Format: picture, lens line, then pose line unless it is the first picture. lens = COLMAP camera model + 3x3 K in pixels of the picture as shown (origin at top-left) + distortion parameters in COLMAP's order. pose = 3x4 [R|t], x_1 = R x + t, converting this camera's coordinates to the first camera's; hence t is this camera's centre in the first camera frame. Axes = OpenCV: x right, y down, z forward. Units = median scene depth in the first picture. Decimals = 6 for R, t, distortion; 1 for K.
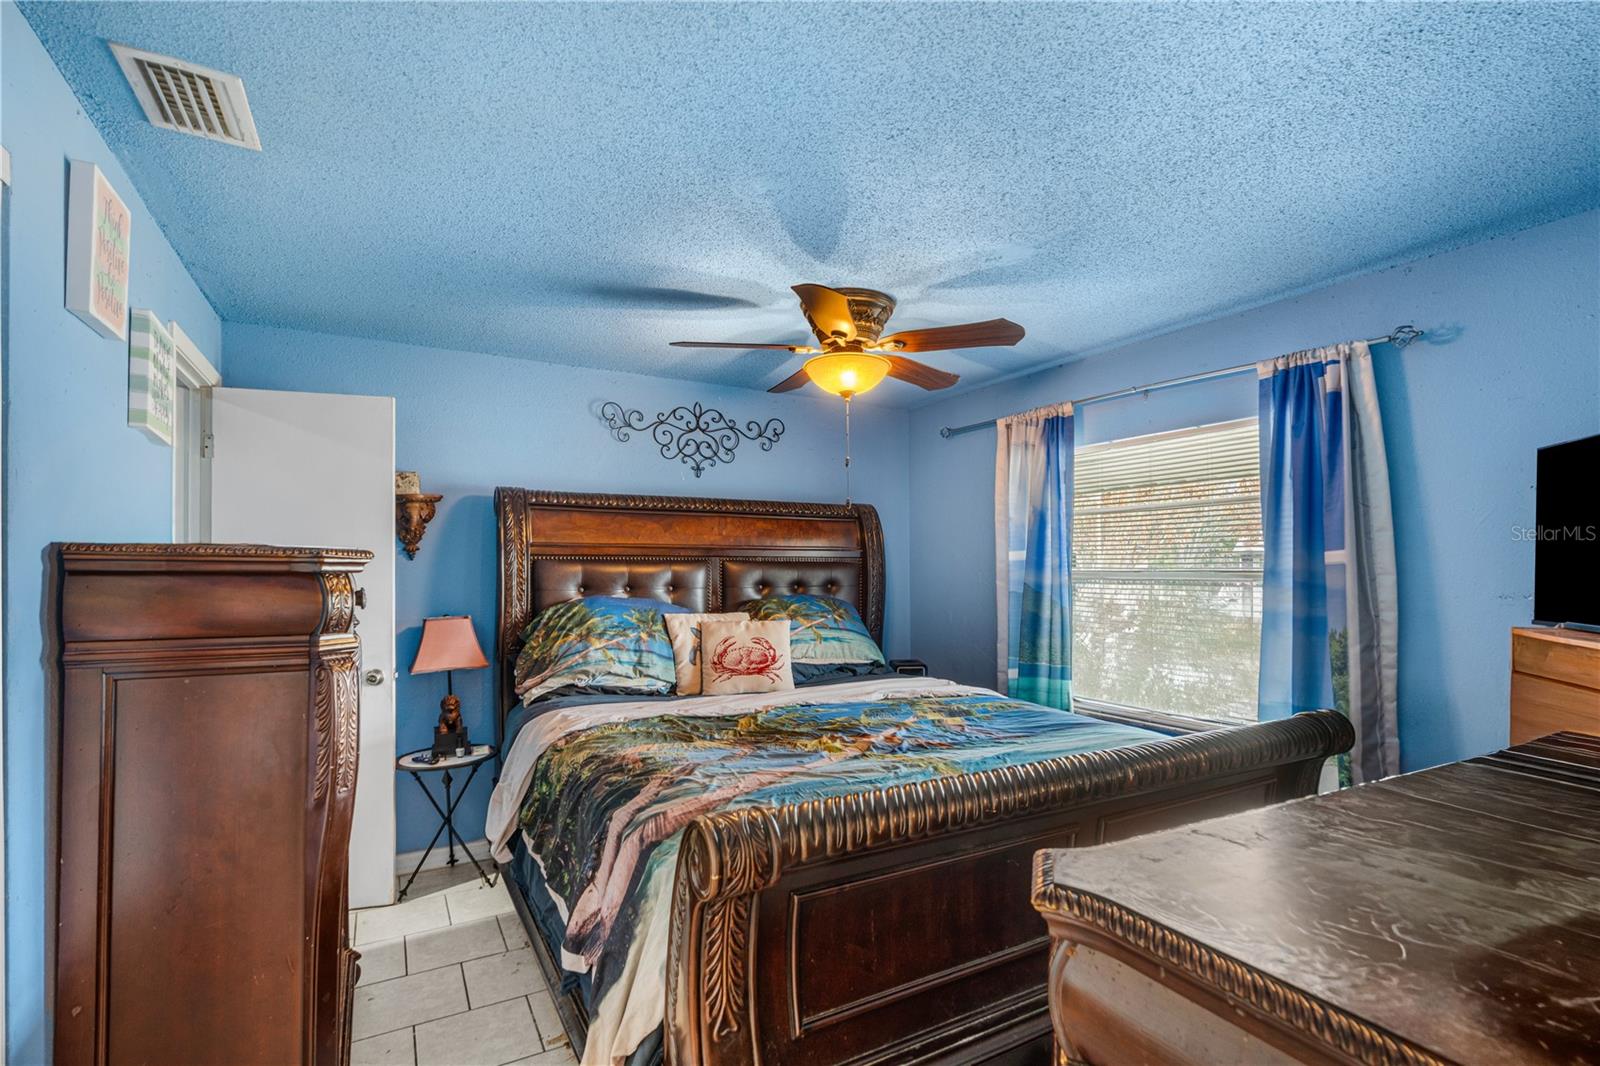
lens RADIAL K [[739.9, 0, 810.2], [0, 739.9, 552.2], [0, 0, 1]] dist [0.000141, 0.000126]
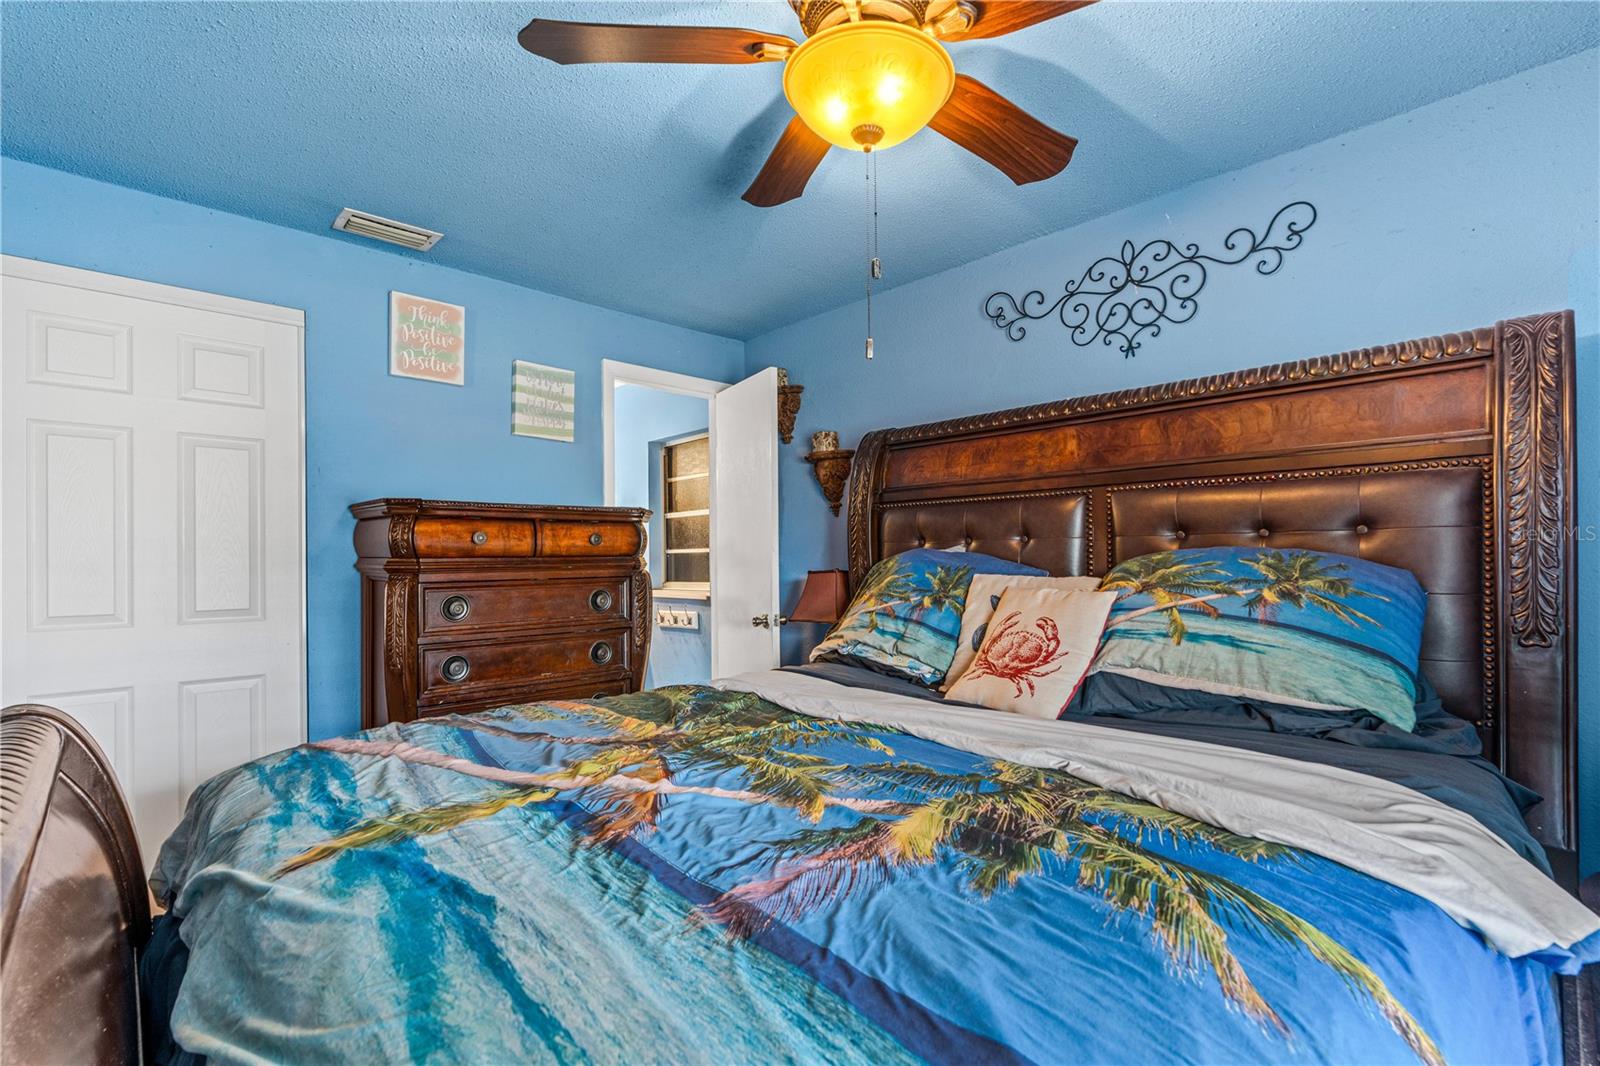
lens RADIAL K [[739.9, 0, 810.2], [0, 739.9, 552.2], [0, 0, 1]] dist [0.000141, 0.000126]
pose [[0.249437, -0.010492, -0.968334, 0.399829], [0.026294, 0.999646, -0.004058, 0.056370], [0.968034, -0.024450, 0.249625, 0.619132]]
